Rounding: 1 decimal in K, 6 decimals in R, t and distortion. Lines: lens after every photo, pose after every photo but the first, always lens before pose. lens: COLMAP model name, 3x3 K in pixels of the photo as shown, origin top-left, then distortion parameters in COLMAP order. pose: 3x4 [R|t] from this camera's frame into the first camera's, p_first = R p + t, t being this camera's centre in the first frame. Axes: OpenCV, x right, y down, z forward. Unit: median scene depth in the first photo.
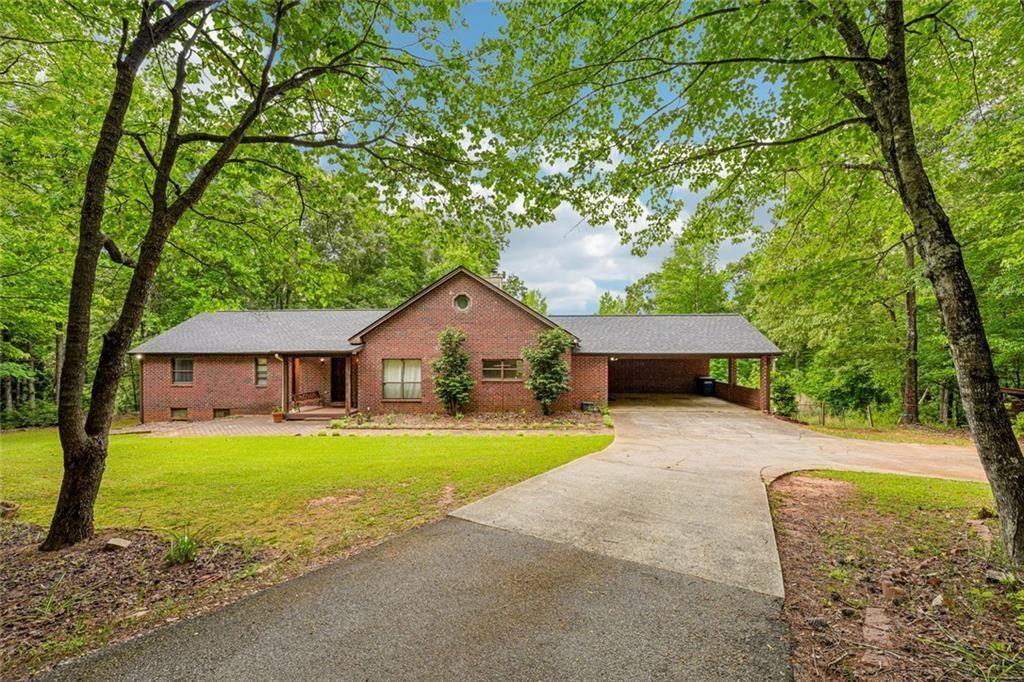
lens RADIAL K [[418.4, 0, 509.5], [0, 418.4, 341.0], [0, 0, 1]] dist [-0.027826, 0.003821]
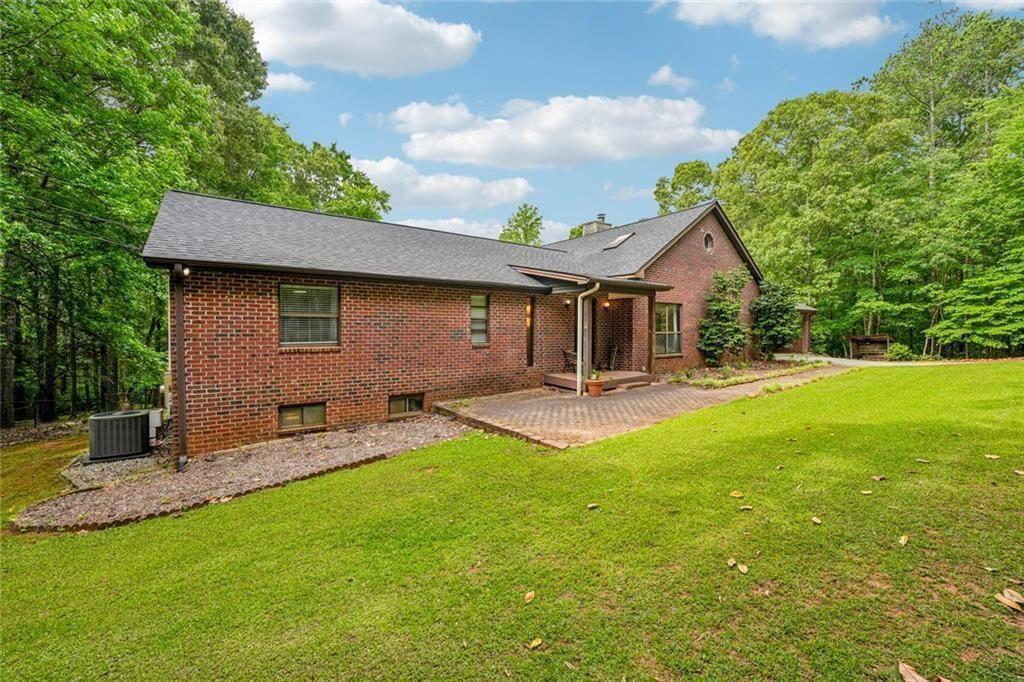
lens RADIAL K [[418.4, 0, 514.5], [0, 418.4, 335.2], [0, 0, 1]] dist [-0.027826, 0.003821]
pose [[0.755320, -0.004766, 0.655339, -0.997519], [-0.008134, 0.999828, 0.016647, 0.092426], [-0.655305, -0.017904, 0.755152, 0.587626]]
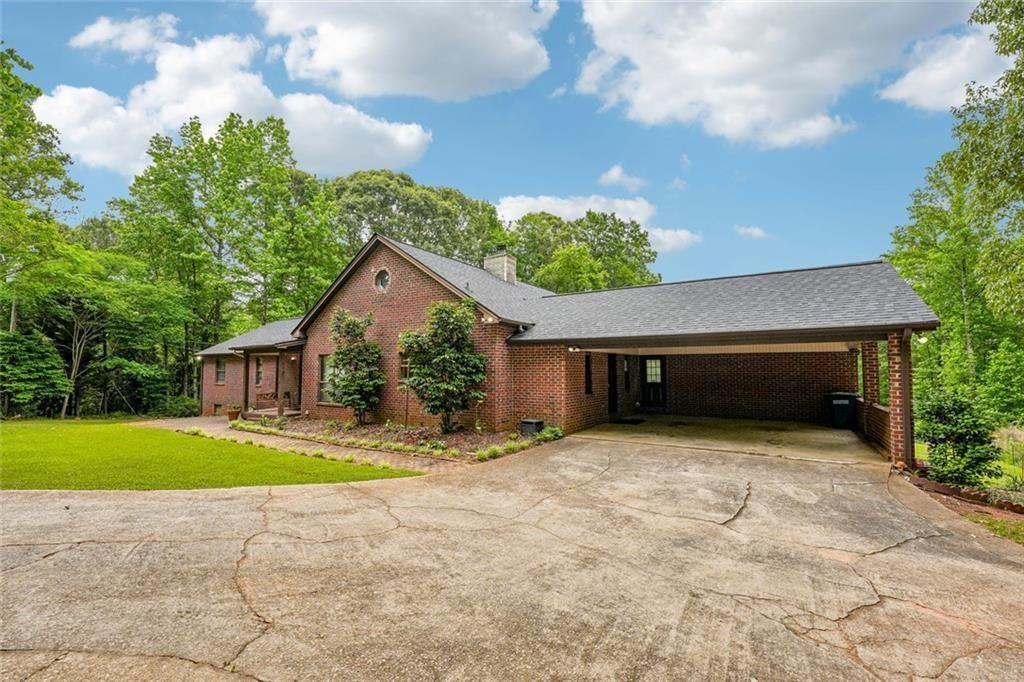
lens RADIAL K [[418.4, 0, 515.2], [0, 418.4, 346.4], [0, 0, 1]] dist [-0.027826, 0.003821]
pose [[0.878089, -0.025011, -0.477843, 0.463694], [0.006323, 0.999152, -0.040678, 0.062602], [0.478455, 0.032697, 0.877503, 0.436283]]
